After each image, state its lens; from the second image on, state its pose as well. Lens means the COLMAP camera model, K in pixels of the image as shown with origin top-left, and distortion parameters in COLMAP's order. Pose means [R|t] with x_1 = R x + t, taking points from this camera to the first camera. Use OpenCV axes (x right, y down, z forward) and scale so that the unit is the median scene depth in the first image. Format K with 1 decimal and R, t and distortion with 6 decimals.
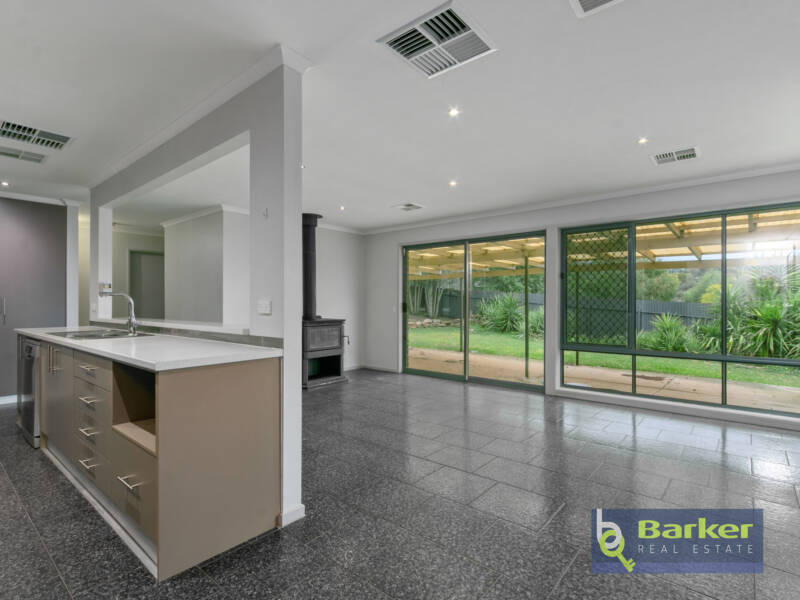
lens RADIAL K [[412.6, 0, 401.5], [0, 412.6, 302.3], [0, 0, 1]] dist [-0.004336, -0.001157]
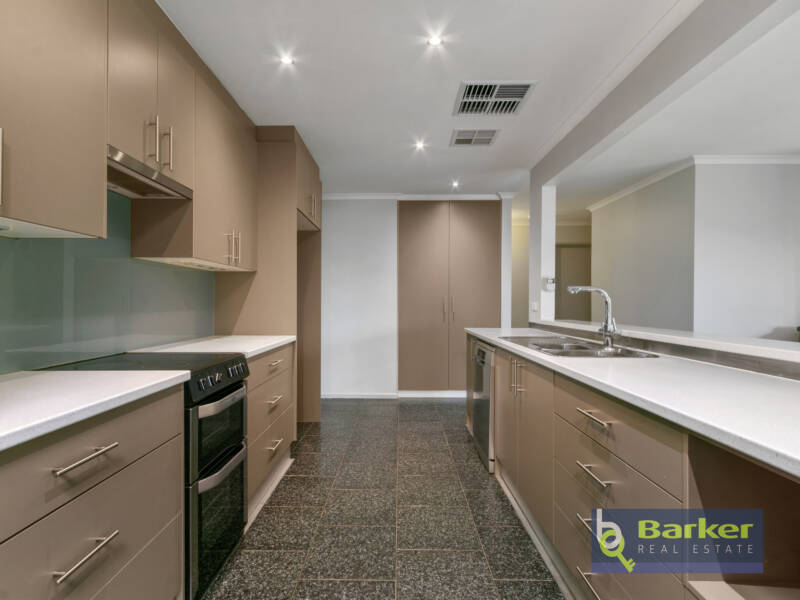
lens RADIAL K [[412.6, 0, 398.7], [0, 412.6, 300.5], [0, 0, 1]] dist [-0.004336, -0.001157]
pose [[0.645364, 0.000888, -0.763875, -0.319087], [-0.002223, 0.999997, -0.000715, 0.000765], [0.763872, 0.002160, 0.645364, 0.269297]]
